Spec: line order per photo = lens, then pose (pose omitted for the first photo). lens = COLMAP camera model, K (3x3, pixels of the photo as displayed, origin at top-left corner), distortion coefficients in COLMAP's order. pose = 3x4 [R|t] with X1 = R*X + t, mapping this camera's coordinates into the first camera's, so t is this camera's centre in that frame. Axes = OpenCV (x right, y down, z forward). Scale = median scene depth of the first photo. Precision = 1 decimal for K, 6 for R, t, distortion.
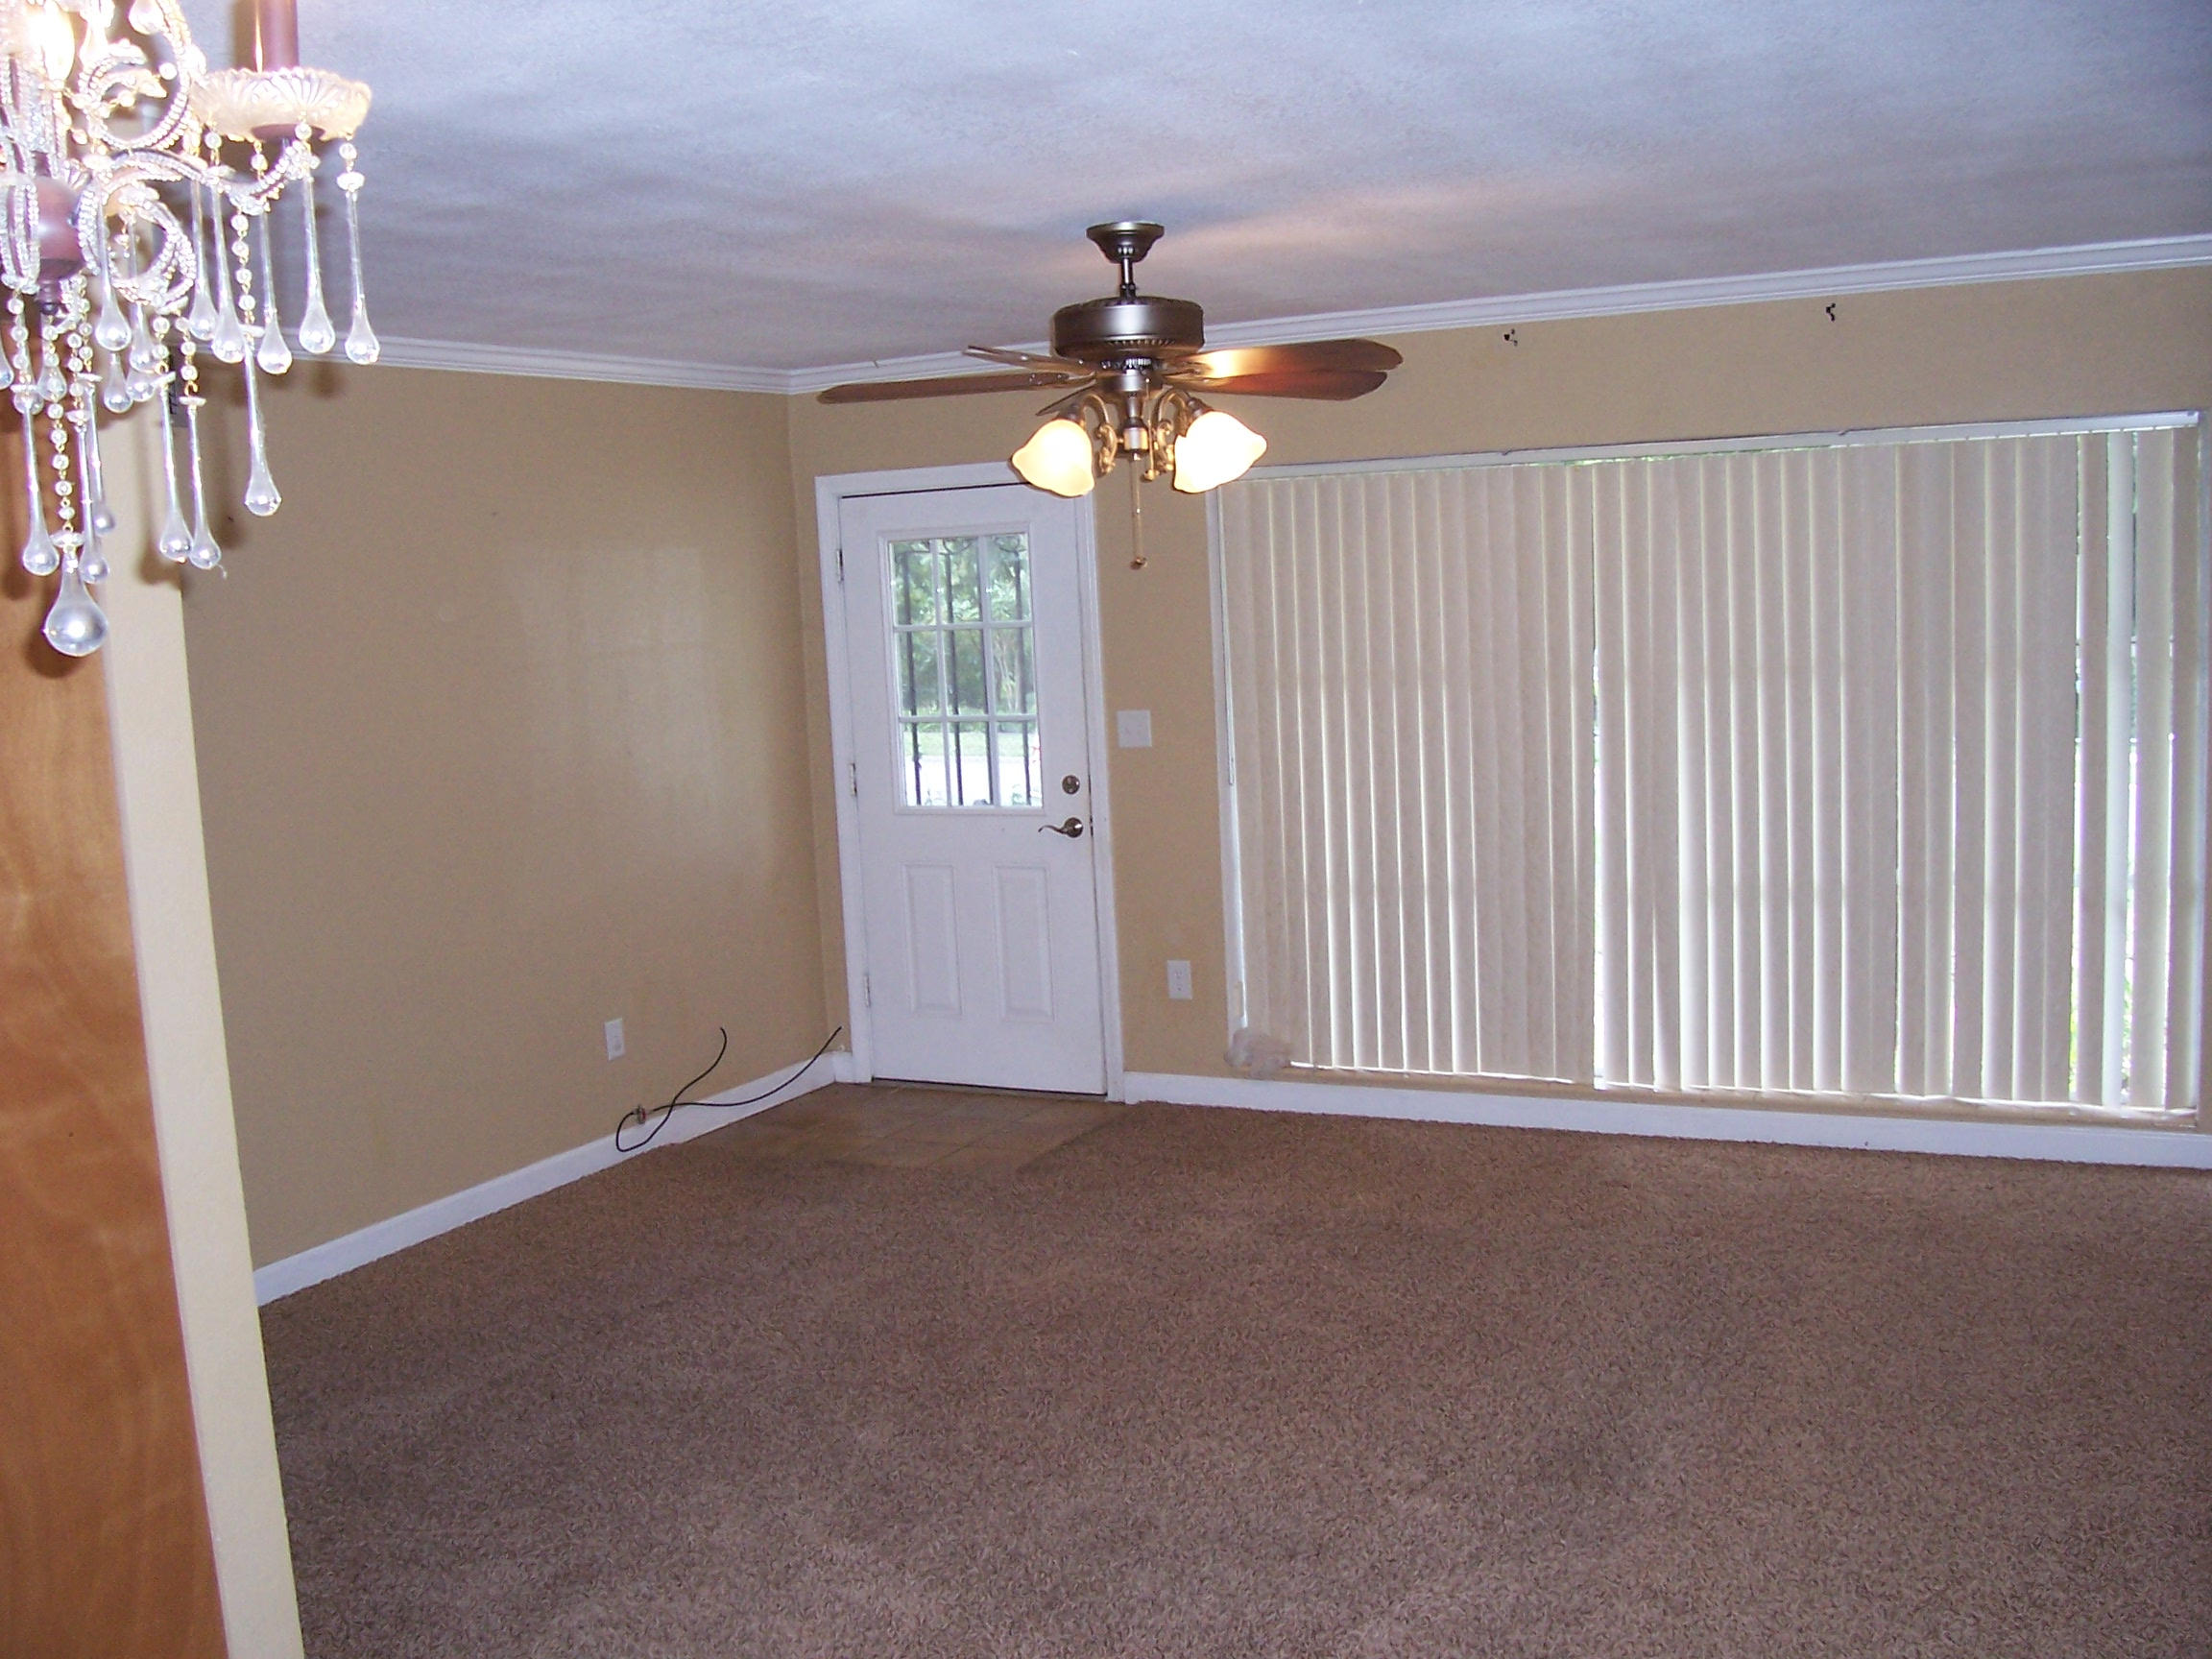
lens RADIAL K [[2162.8, 0, 1106.0], [0, 2162.8, 829.5], [0, 0, 1]] dist [-0.130090, 0.017735]
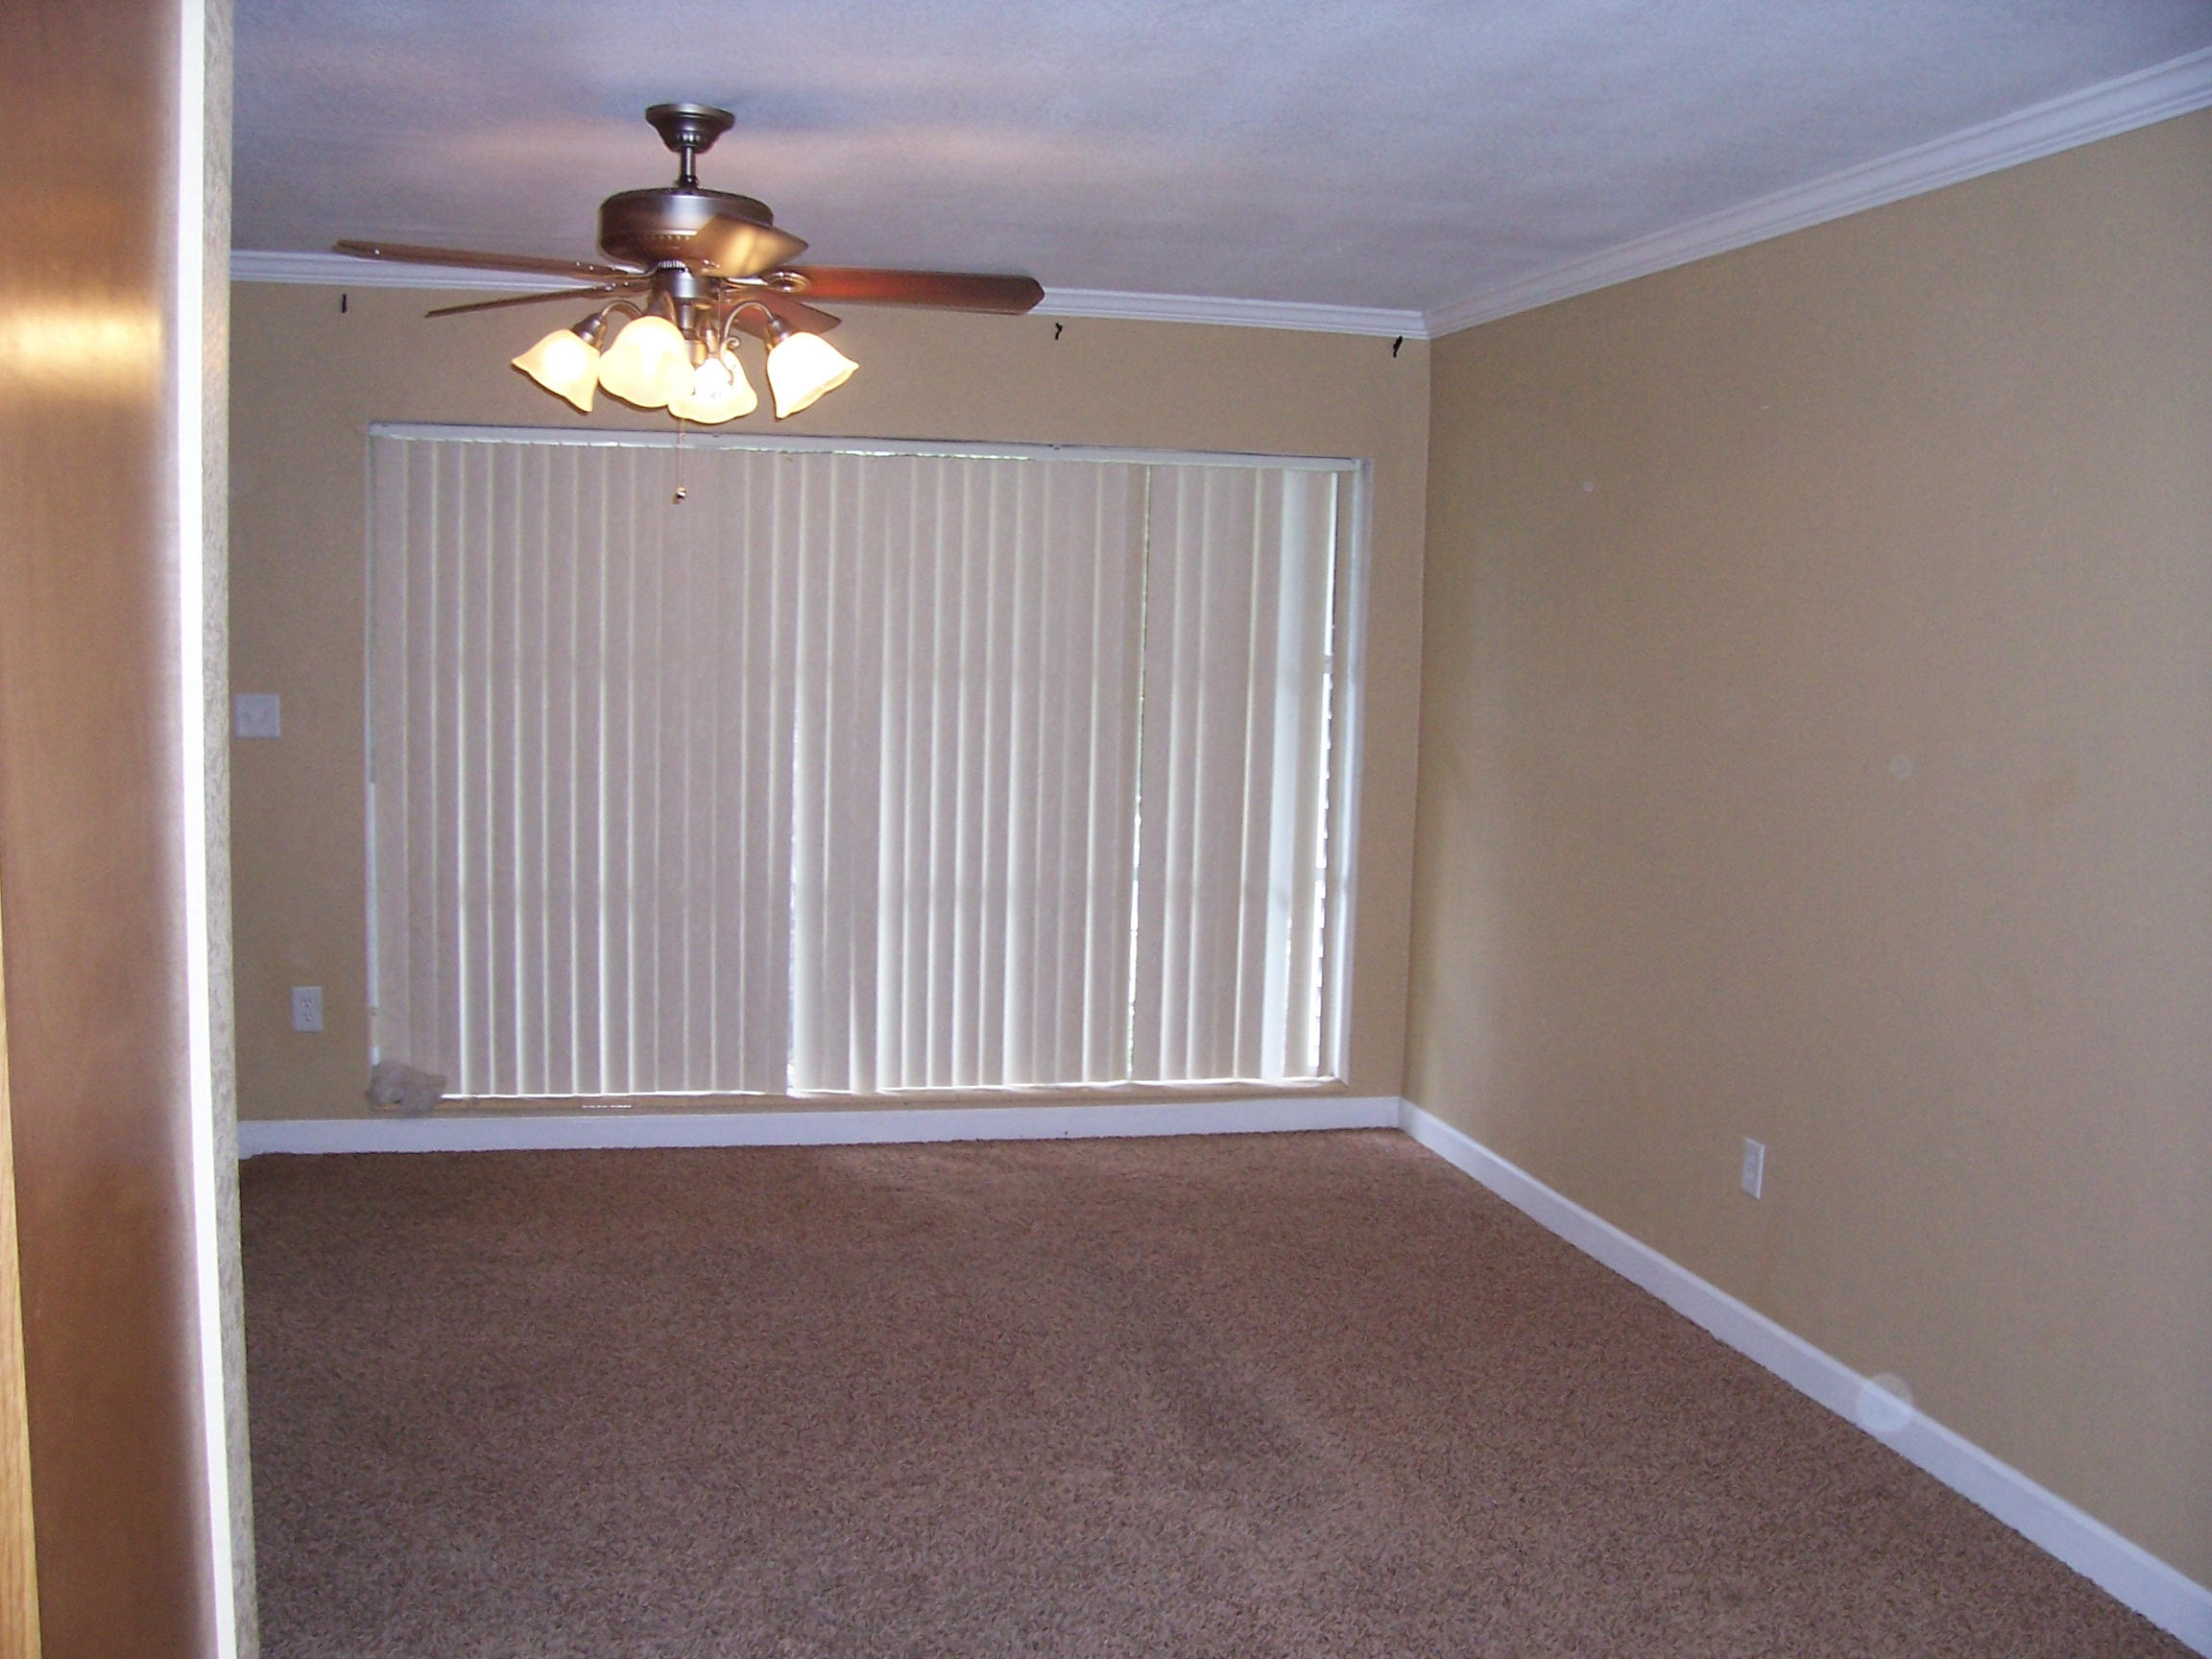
lens RADIAL K [[2196.0, 0, 1106.0], [0, 2196.0, 829.5], [0, 0, 1]] dist [-0.164262, -0.001315]
pose [[0.776177, 0.002036, 0.630511, -0.293520], [0.013635, 0.999707, -0.020014, 0.022731], [-0.630367, 0.024131, 0.775922, 0.157044]]
